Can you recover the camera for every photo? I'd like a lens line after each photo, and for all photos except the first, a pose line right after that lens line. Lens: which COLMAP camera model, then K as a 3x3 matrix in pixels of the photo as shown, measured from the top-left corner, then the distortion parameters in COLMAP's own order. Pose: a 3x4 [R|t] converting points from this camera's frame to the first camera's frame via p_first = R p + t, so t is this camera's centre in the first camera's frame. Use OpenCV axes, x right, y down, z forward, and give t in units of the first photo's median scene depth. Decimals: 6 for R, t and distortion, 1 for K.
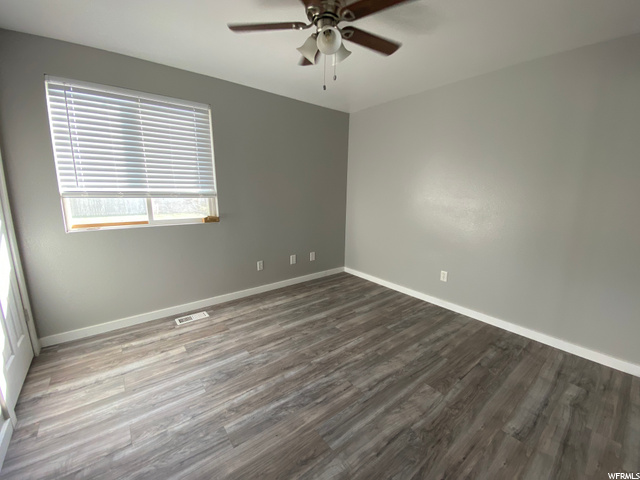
lens RADIAL K [[266.5, 0, 317.7], [0, 266.5, 236.9], [0, 0, 1]] dist [0.011351, -0.010376]
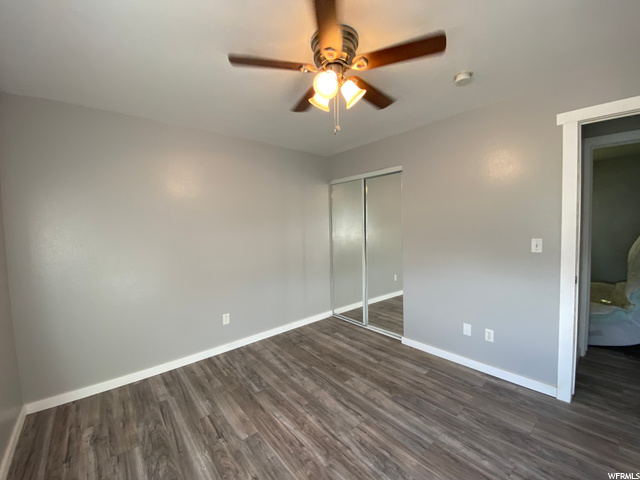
lens RADIAL K [[266.5, 0, 318.4], [0, 266.5, 240.8], [0, 0, 1]] dist [0.011351, -0.010376]
pose [[-0.042223, -0.078841, 0.995993, -0.713805], [0.199923, 0.976053, 0.085738, -0.216754], [-0.978901, 0.202742, -0.025449, 0.897309]]
